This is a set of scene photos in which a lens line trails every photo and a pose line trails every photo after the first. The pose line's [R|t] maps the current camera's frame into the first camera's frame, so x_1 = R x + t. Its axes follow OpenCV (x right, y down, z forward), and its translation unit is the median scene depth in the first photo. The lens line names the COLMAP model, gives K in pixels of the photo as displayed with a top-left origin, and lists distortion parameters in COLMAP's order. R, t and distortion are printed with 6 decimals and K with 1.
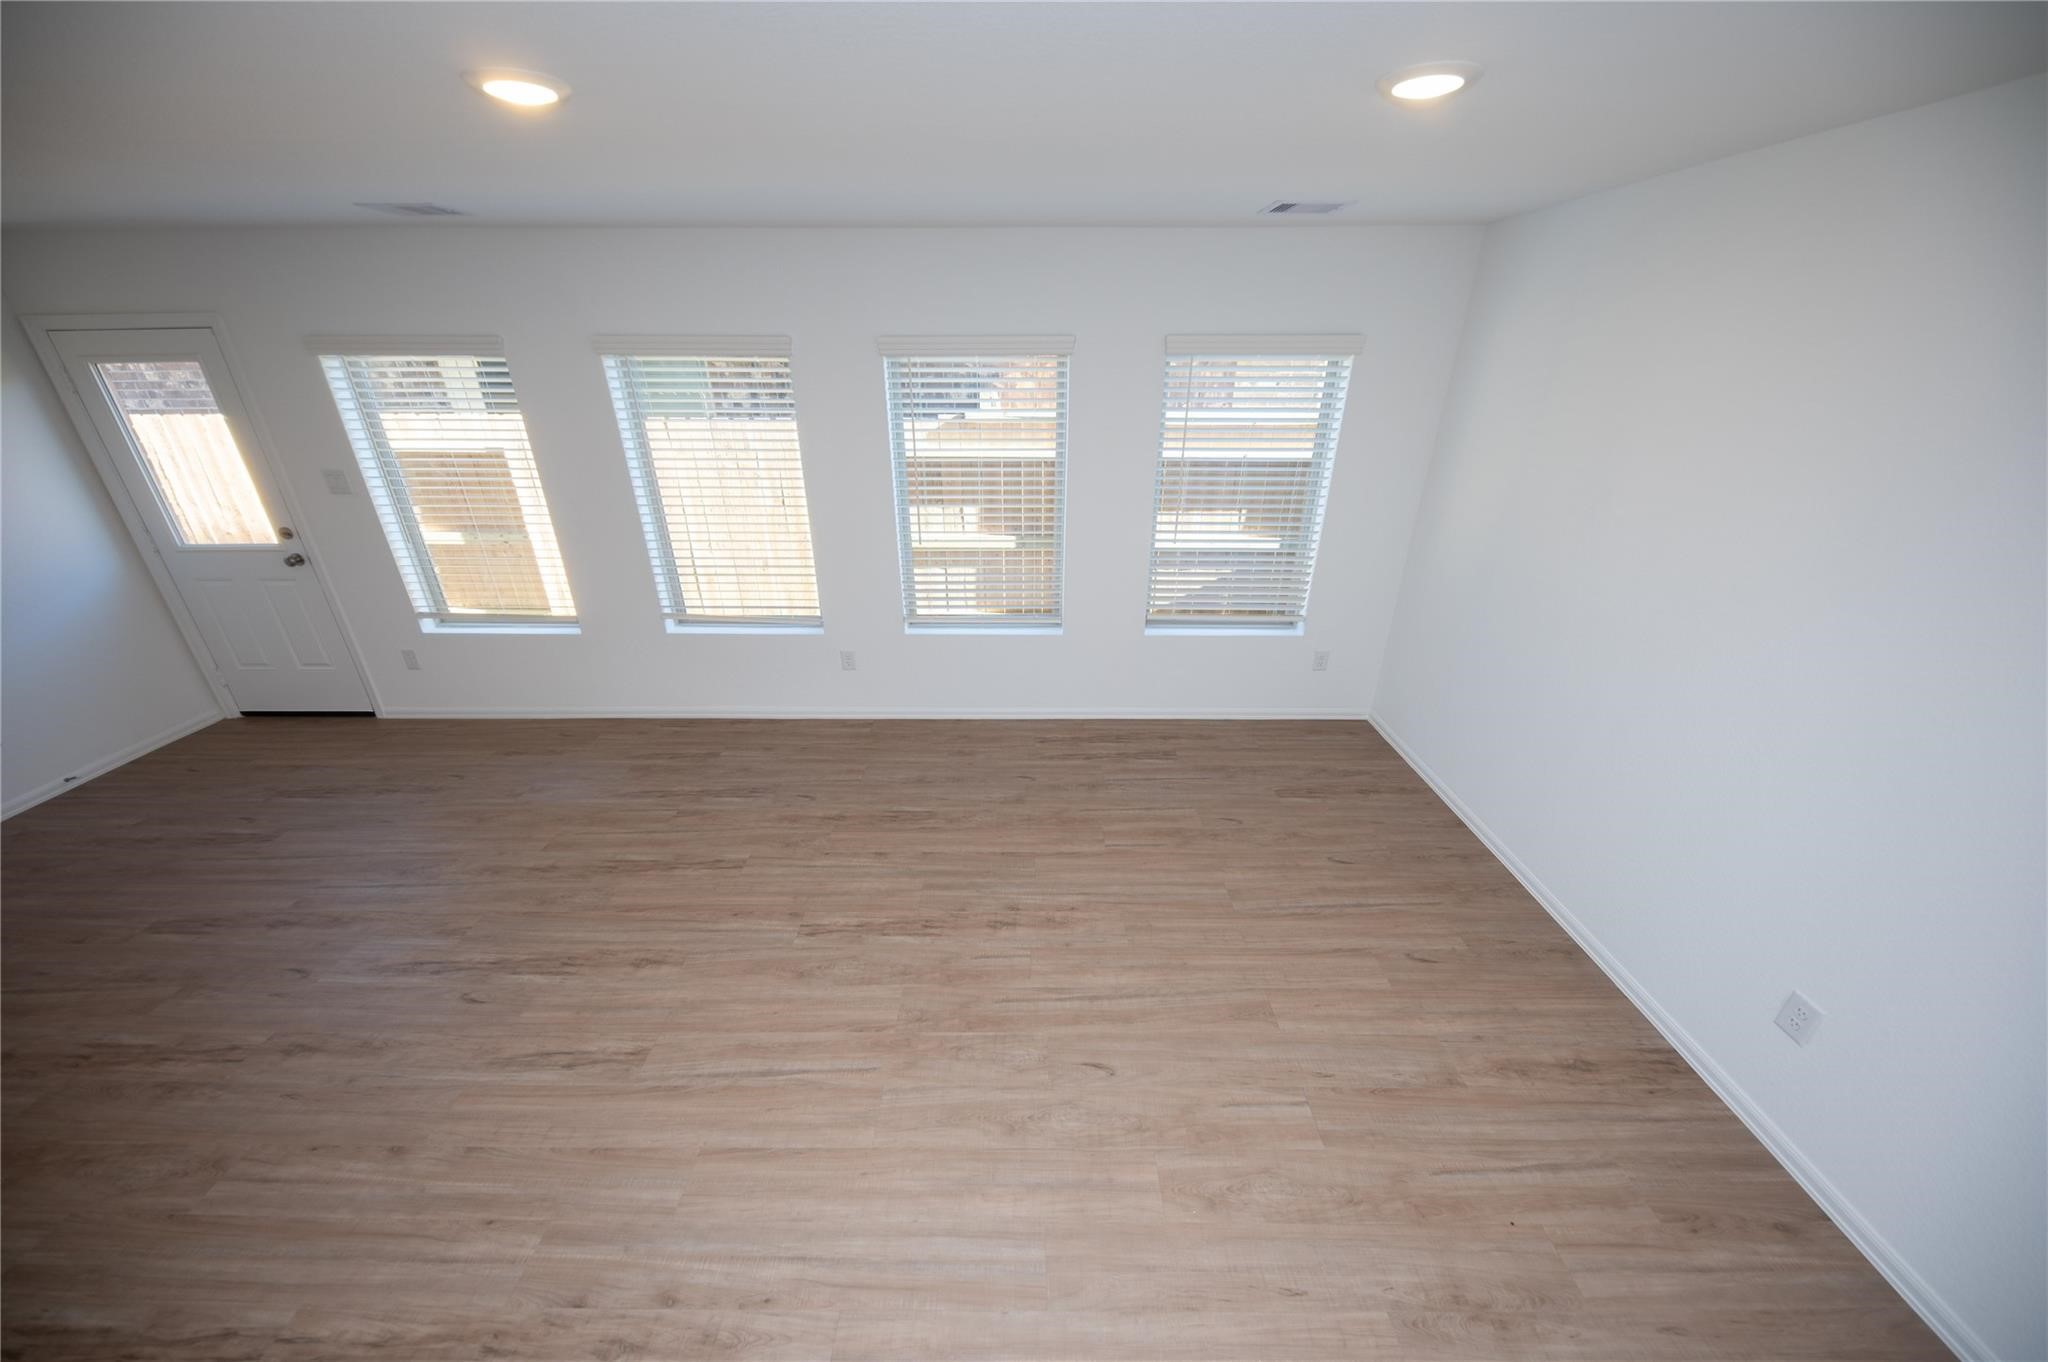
lens RADIAL K [[701.1, 0, 1021.7], [0, 701.1, 686.3], [0, 0, 1]] dist [0.015079, -0.010747]
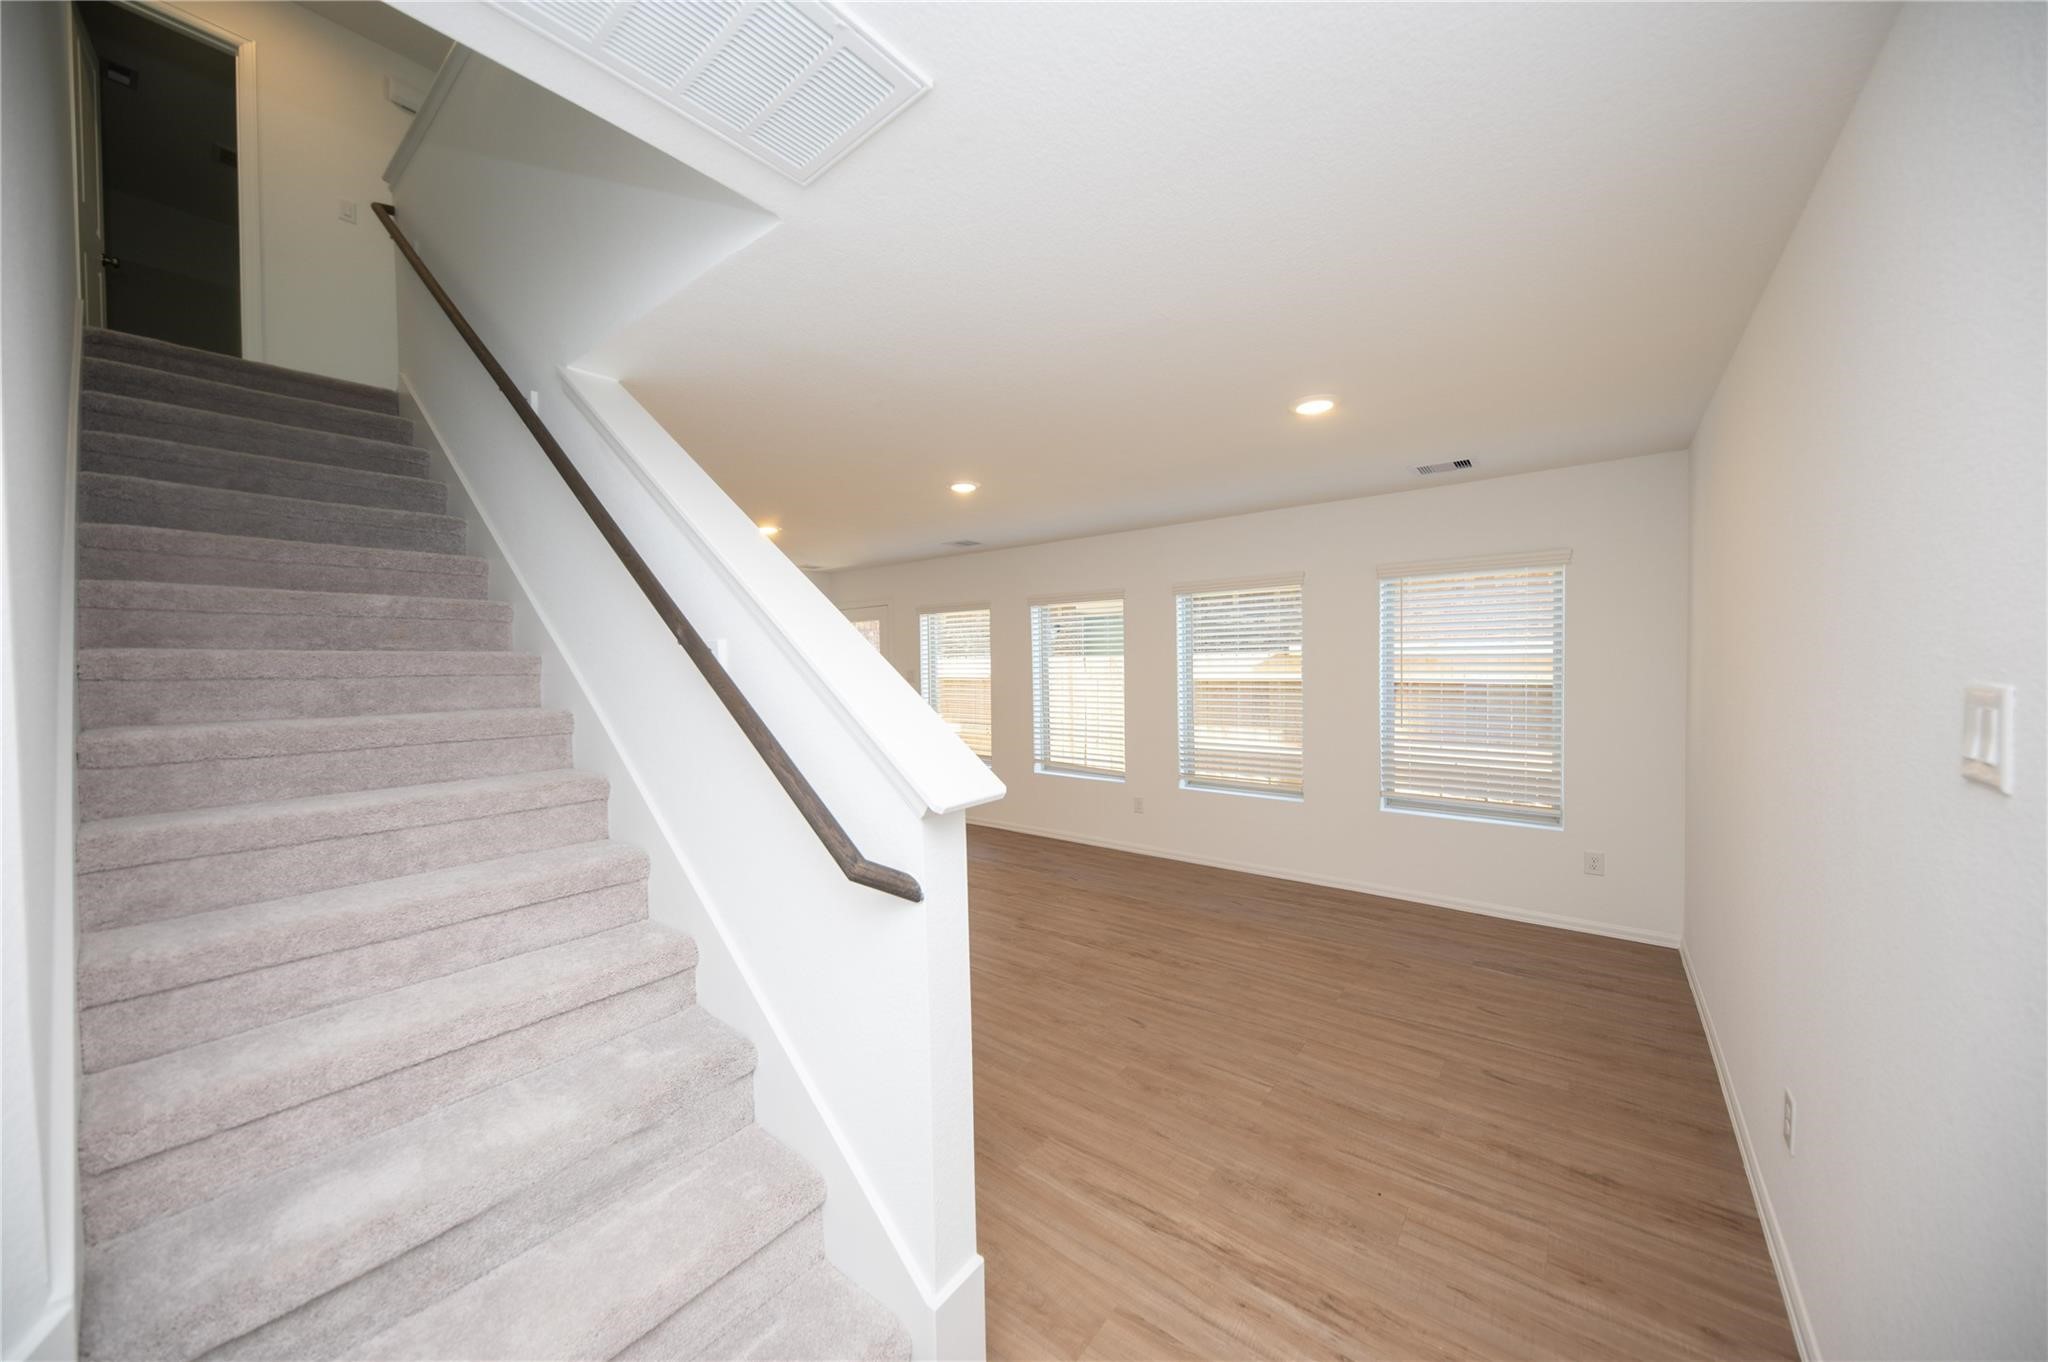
lens RADIAL K [[703.6, 0, 1021.9], [0, 703.6, 679.9], [0, 0, 1]] dist [0.017541, -0.010802]
pose [[0.787580, 0.006210, -0.616182, 0.559248], [-0.251848, 0.915865, -0.312673, 0.306741], [0.562397, 0.401439, 0.722880, -0.264941]]
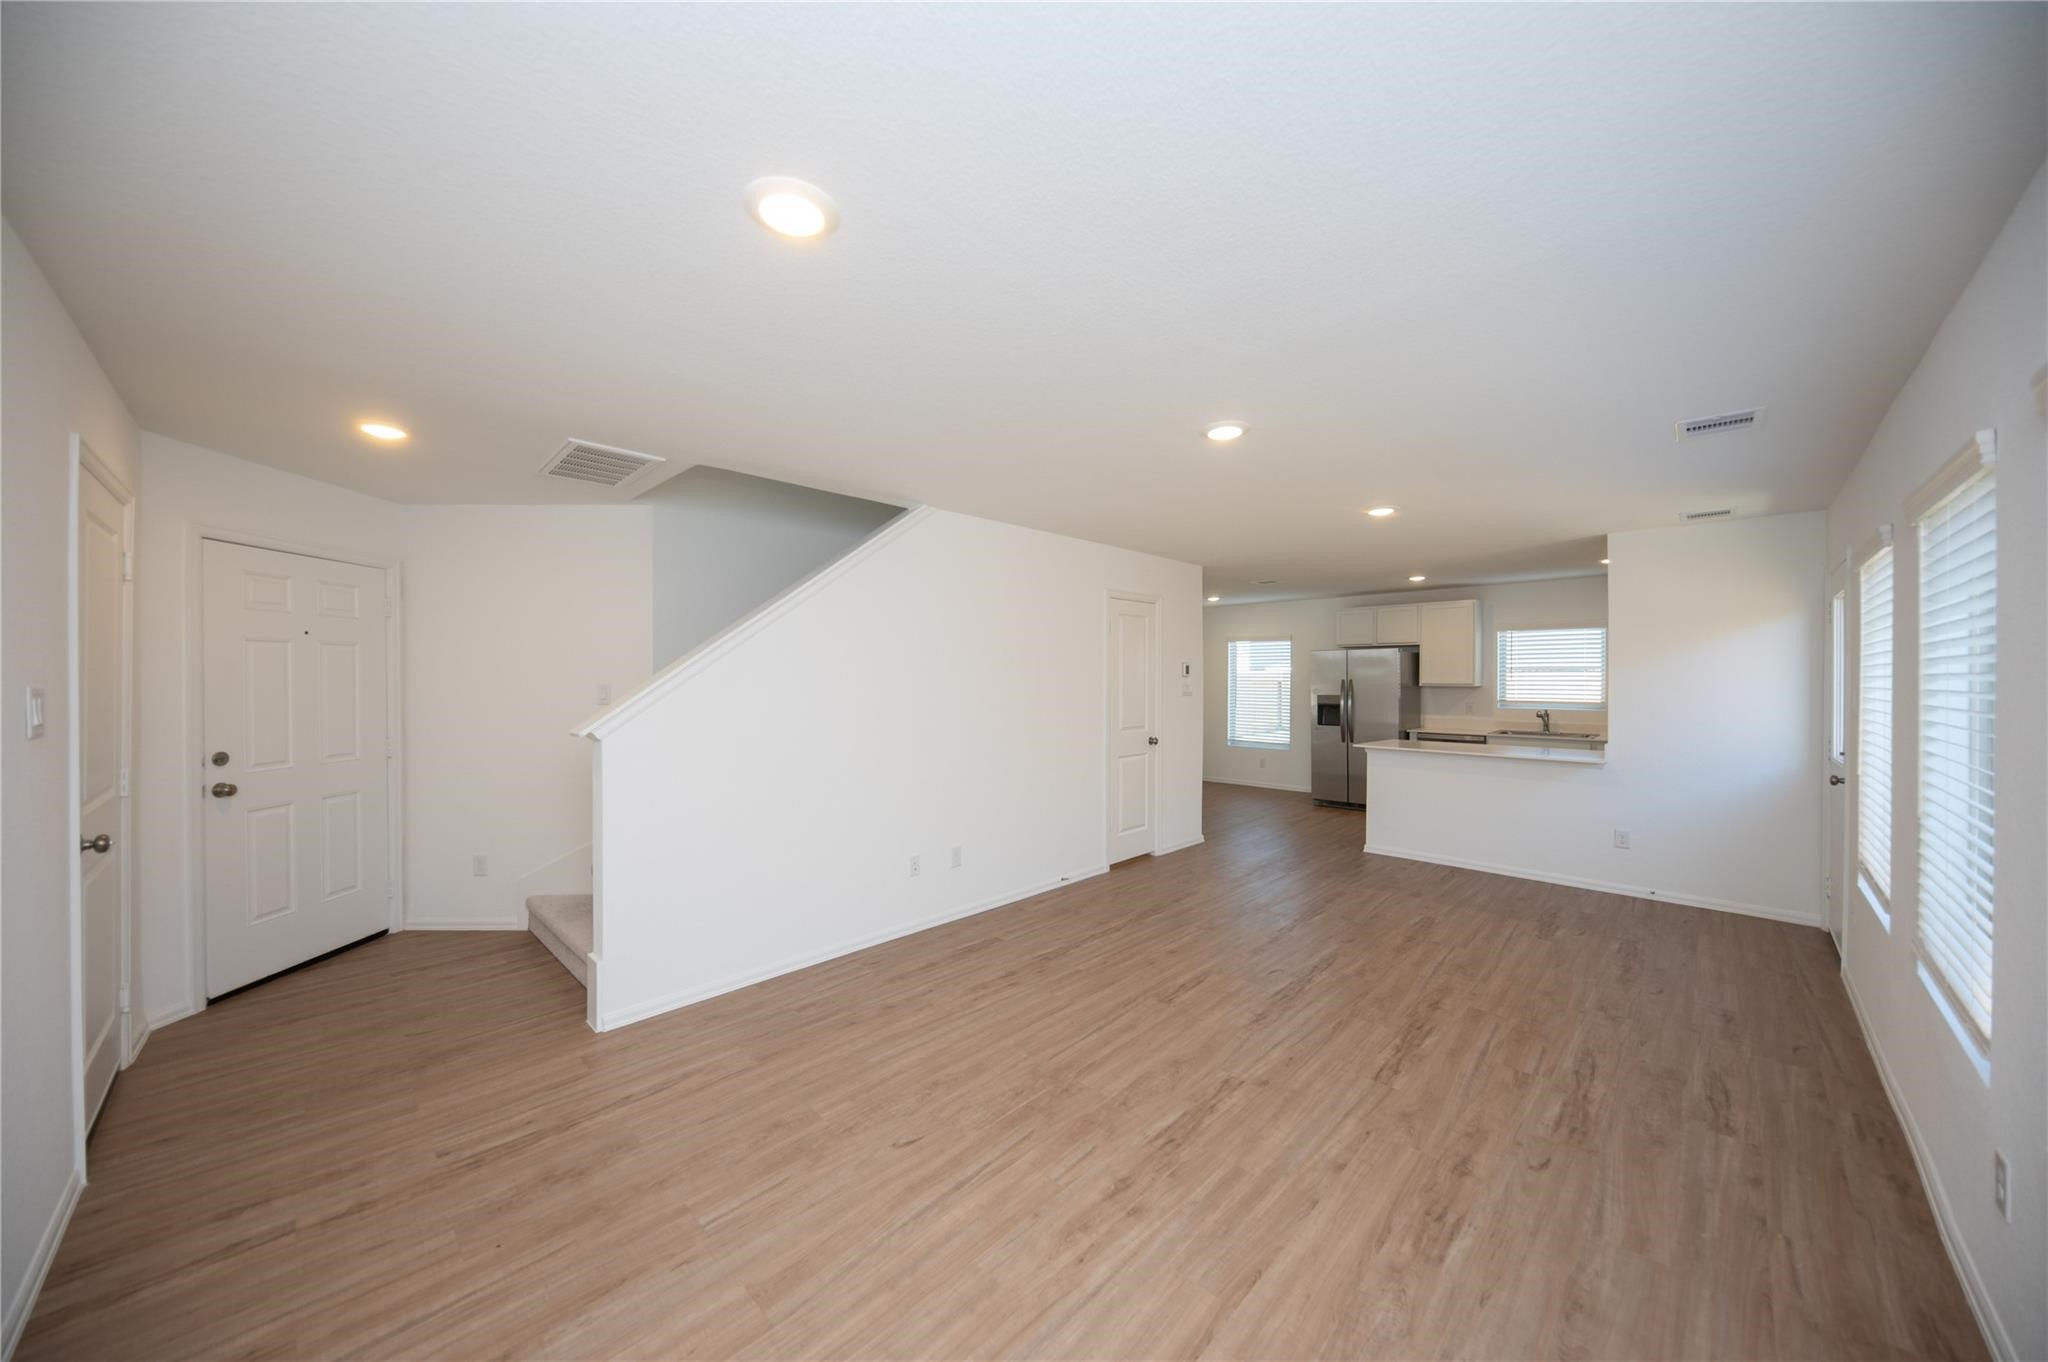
lens RADIAL K [[703.6, 0, 1021.9], [0, 703.6, 679.9], [0, 0, 1]] dist [0.017541, -0.010802]
pose [[-0.695060, 0.002552, -0.718947, 0.542618], [-0.308898, 0.901929, 0.301836, -0.323644], [0.649210, 0.431876, -0.626107, 1.073854]]
